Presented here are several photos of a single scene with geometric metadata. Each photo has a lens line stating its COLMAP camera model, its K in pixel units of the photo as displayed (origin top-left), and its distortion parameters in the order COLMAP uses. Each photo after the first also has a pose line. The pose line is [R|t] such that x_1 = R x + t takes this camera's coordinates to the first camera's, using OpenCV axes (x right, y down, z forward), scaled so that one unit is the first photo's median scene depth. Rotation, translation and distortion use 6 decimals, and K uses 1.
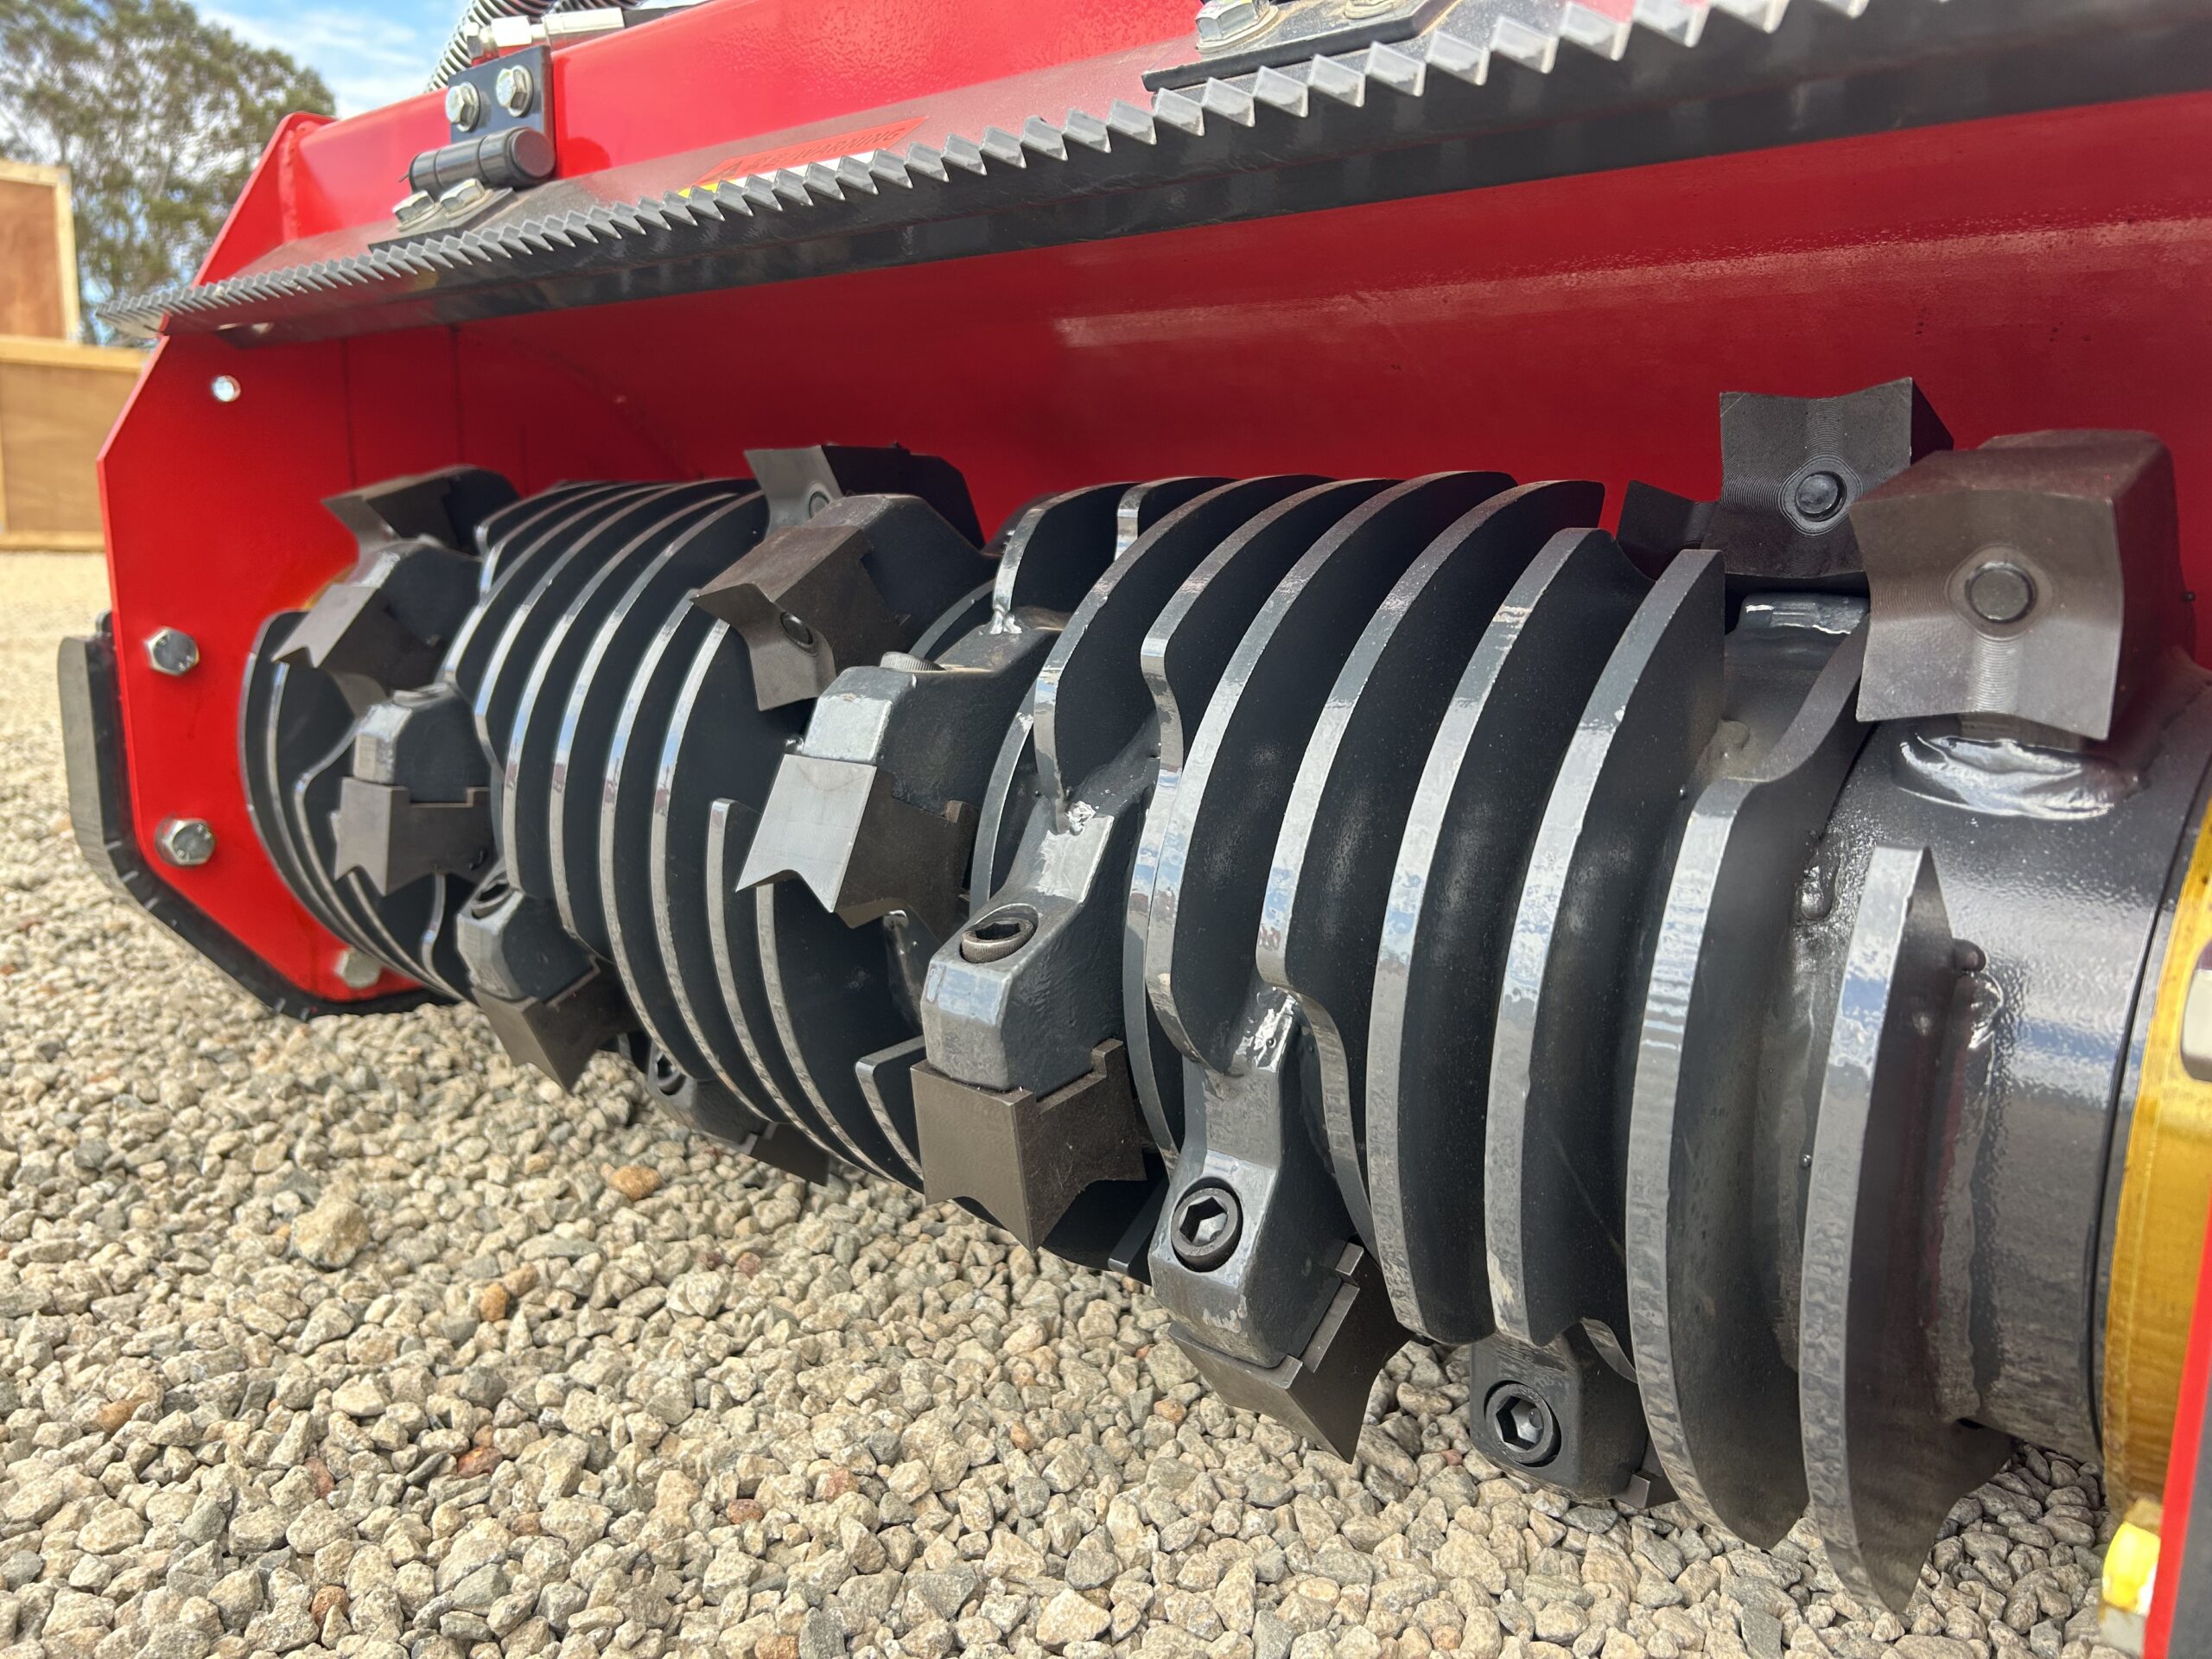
lens RADIAL K [[1767.6, 0, 1141.7], [0, 1767.6, 834.0], [0, 0, 1]] dist [0.011460, -0.004057]
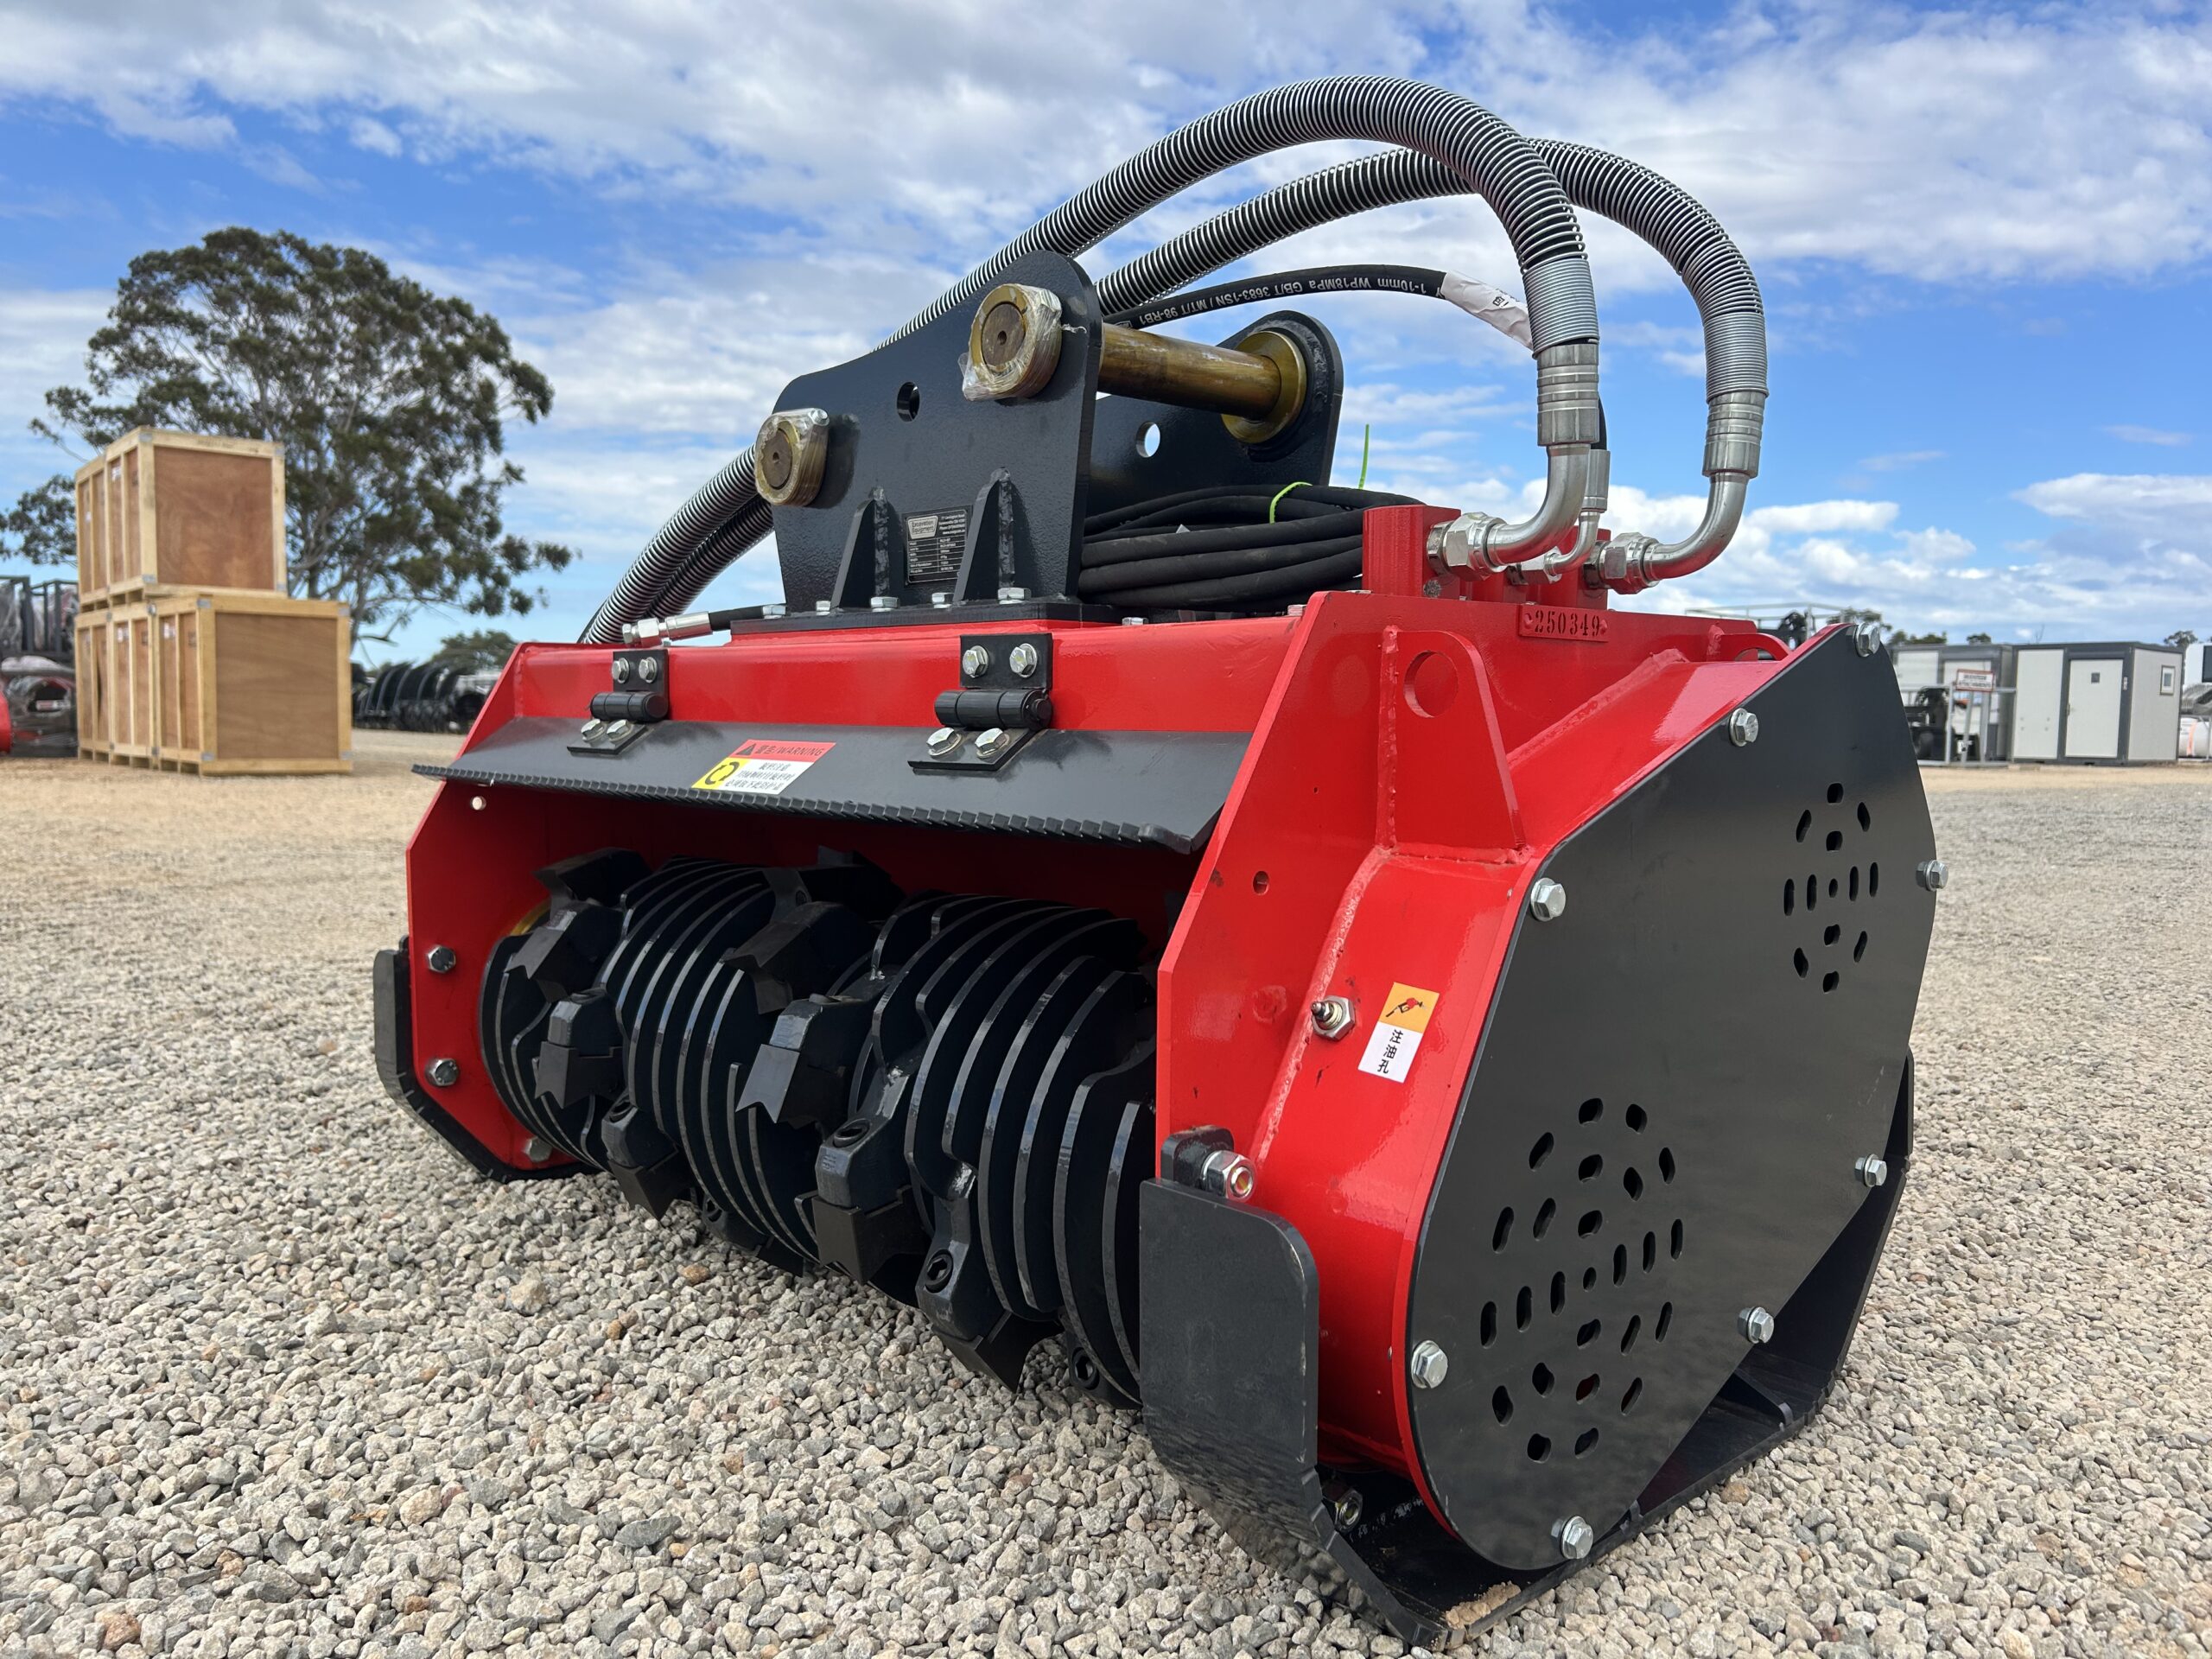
lens RADIAL K [[1714.6, 0, 1123.6], [0, 1714.6, 829.5], [0, 0, 1]] dist [0.027436, -0.027946]
pose [[0.997422, -0.008360, -0.071266, 0.301582], [0.000448, 0.993896, -0.110318, -0.060467], [0.071753, 0.110002, 0.991338, -0.812884]]
